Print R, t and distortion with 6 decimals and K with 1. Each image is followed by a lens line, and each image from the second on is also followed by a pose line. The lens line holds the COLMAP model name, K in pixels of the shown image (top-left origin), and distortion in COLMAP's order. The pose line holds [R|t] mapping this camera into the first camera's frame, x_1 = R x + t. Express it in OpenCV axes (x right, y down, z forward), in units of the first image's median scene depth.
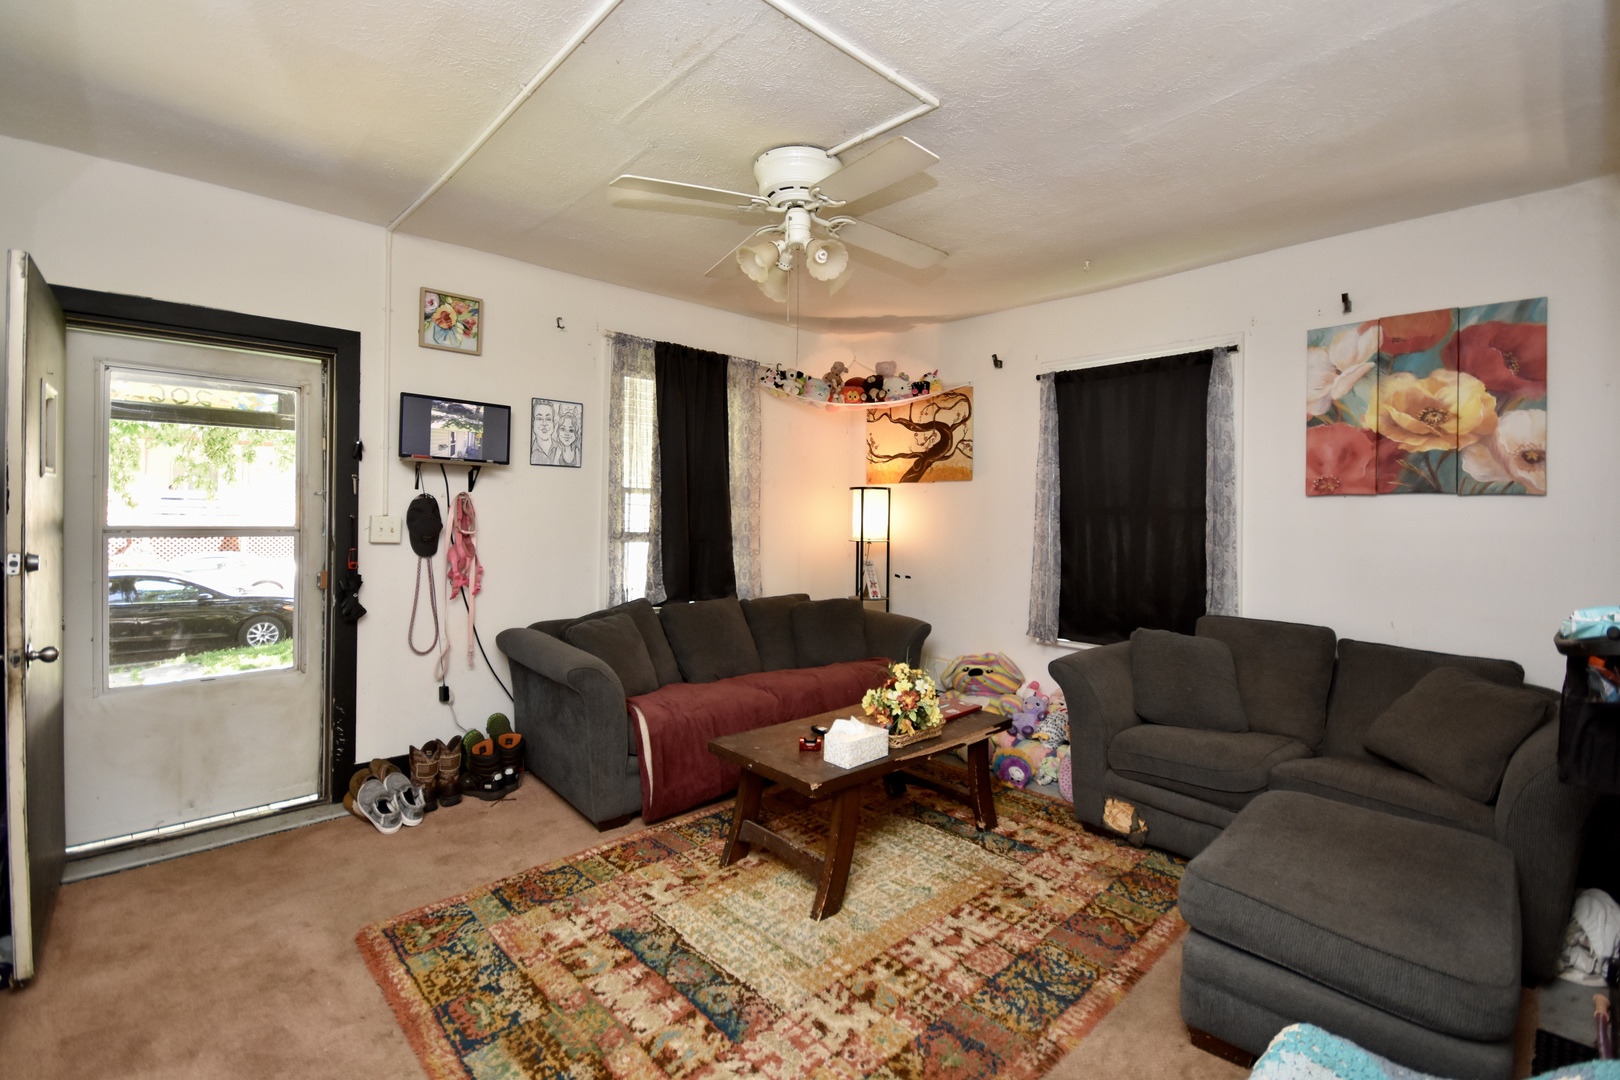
lens RADIAL K [[703.1, 0, 801.4], [0, 703.1, 519.9], [0, 0, 1]] dist [0.001414, -0.009972]
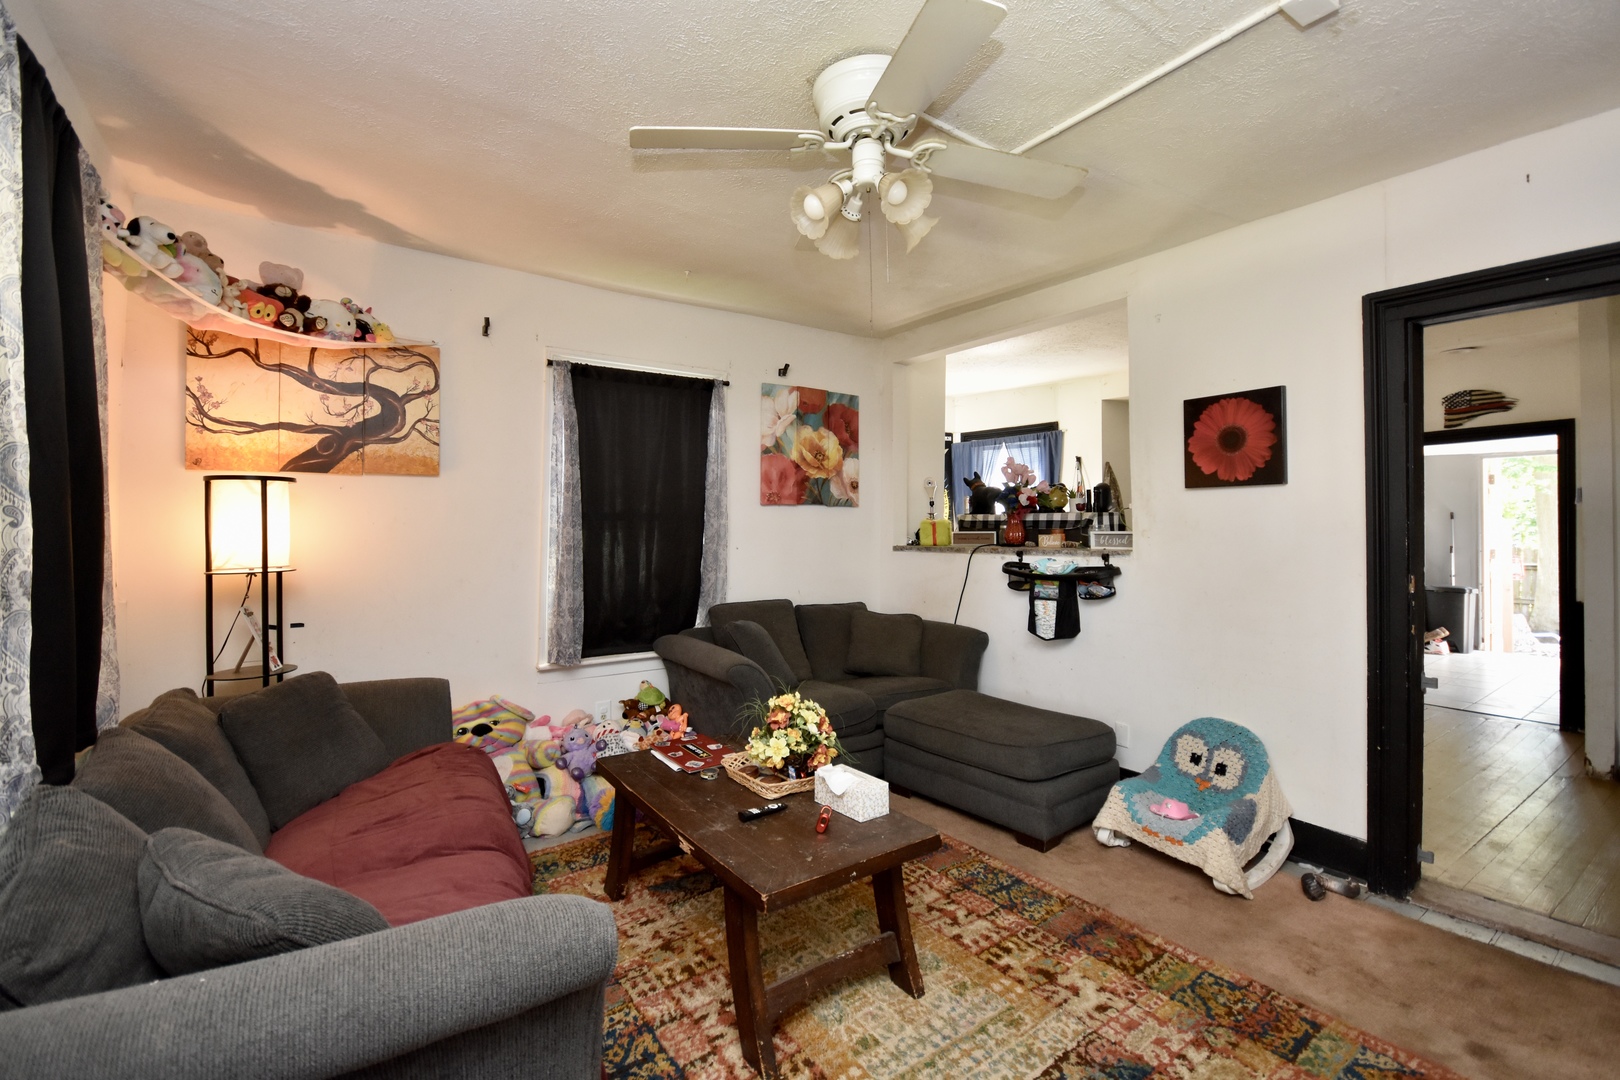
lens RADIAL K [[703.1, 0, 801.4], [0, 703.1, 519.9], [0, 0, 1]] dist [0.001414, -0.009972]
pose [[0.138165, -0.008588, 0.990372, -0.646447], [0.014772, 0.999869, 0.006610, -0.014069], [-0.990299, 0.013716, 0.138273, 0.781418]]
